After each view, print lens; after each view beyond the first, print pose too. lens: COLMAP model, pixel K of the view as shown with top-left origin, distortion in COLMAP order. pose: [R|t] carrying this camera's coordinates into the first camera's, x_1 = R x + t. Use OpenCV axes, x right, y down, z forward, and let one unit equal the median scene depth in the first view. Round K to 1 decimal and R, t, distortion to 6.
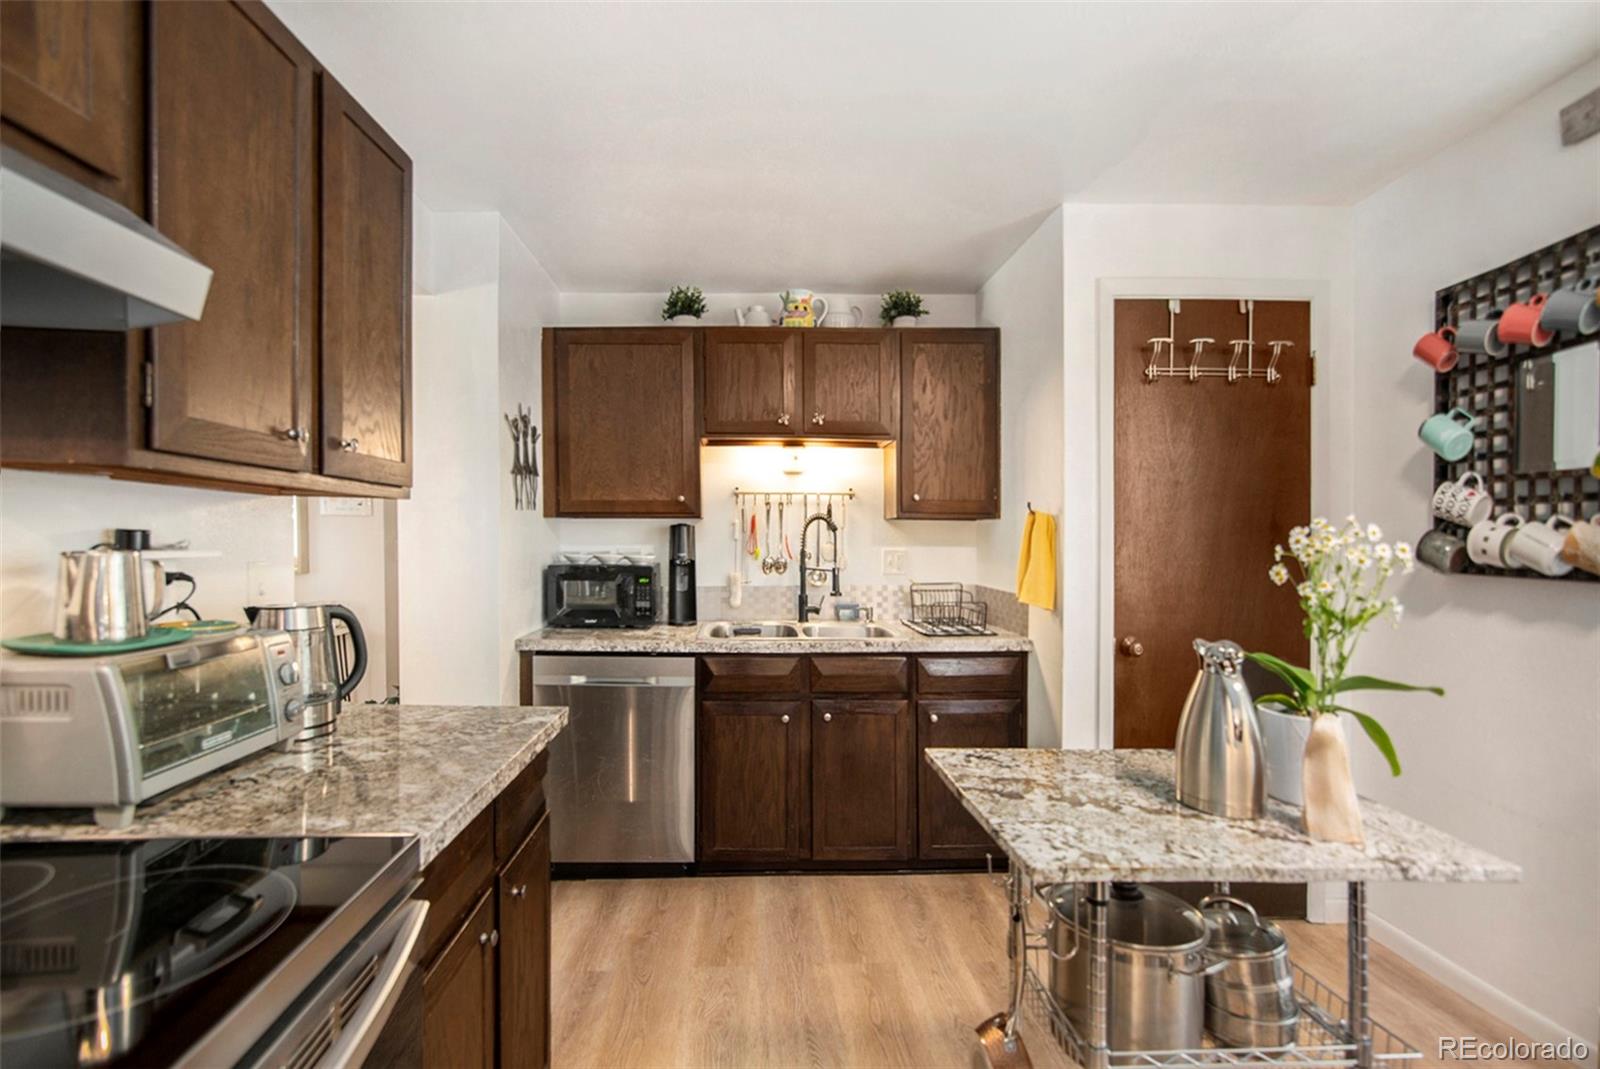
lens RADIAL K [[772.1, 0, 796.1], [0, 772.1, 551.2], [0, 0, 1]] dist [-0.037724, -0.000077]
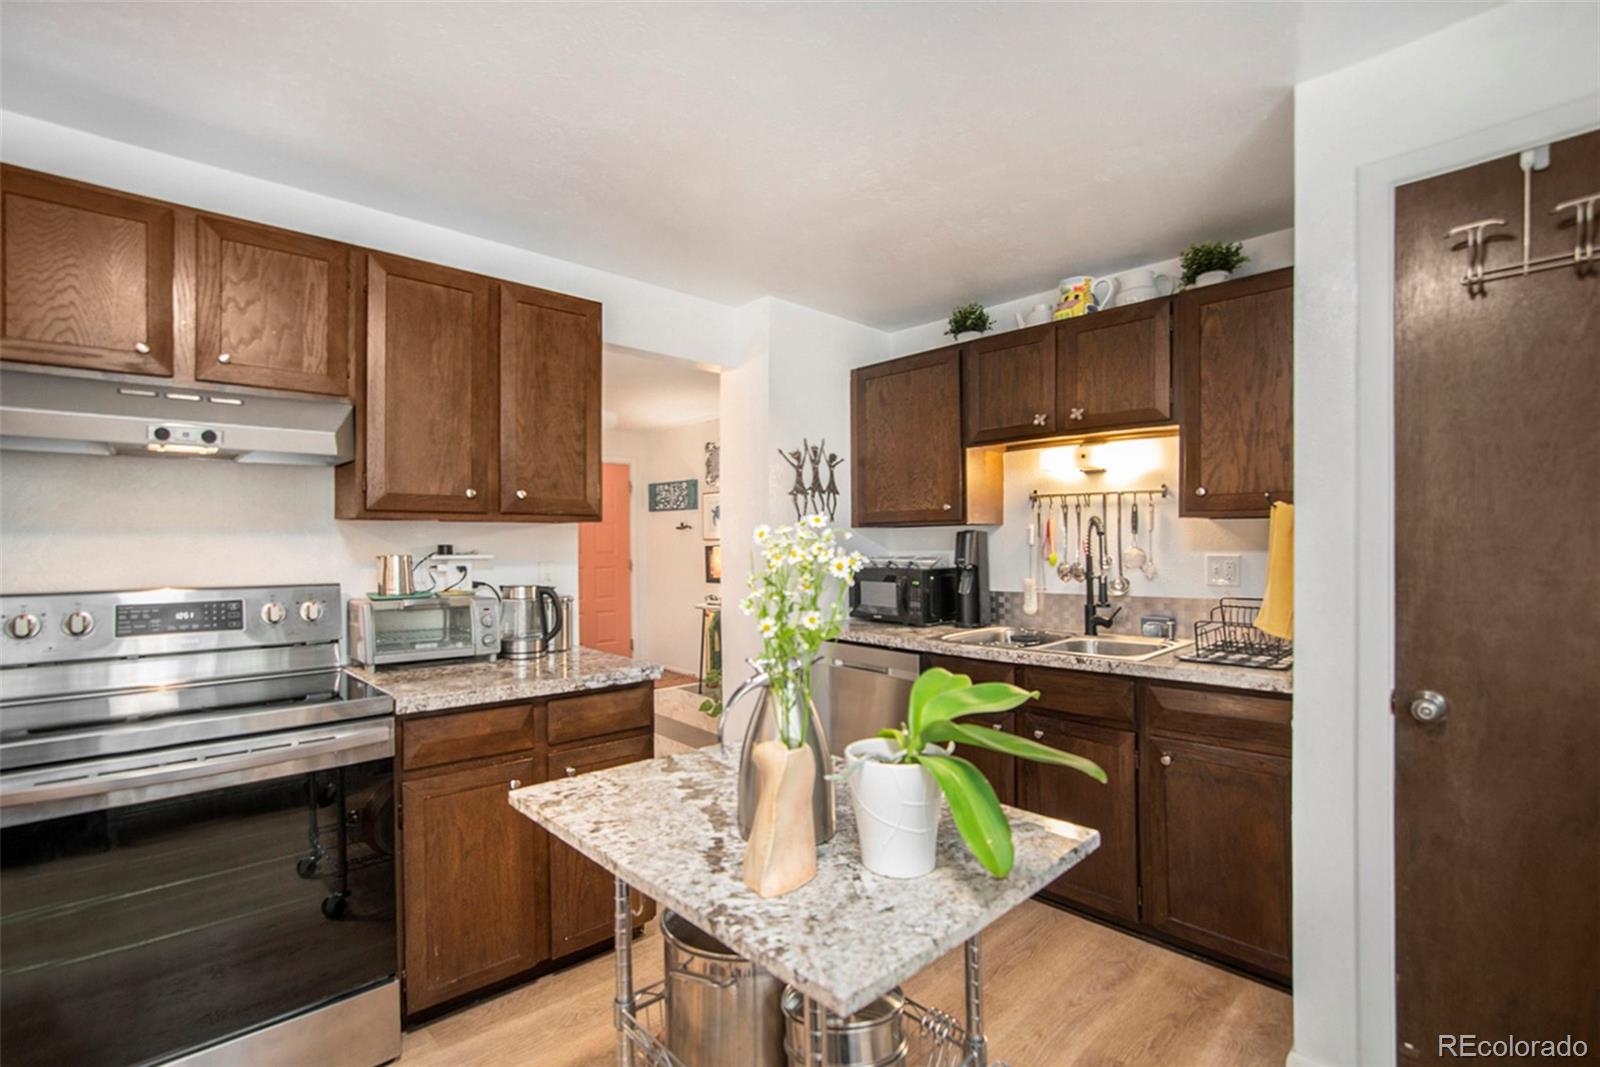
lens RADIAL K [[764.7, 0, 800.0], [0, 764.7, 533.5], [0, 0, 1]] dist [-0.031156, 0.000108]
pose [[0.645843, -0.016830, -0.763284, 0.501746], [-0.004710, 0.999650, -0.026026, -0.002878], [0.763455, 0.020404, 0.645538, 0.157370]]
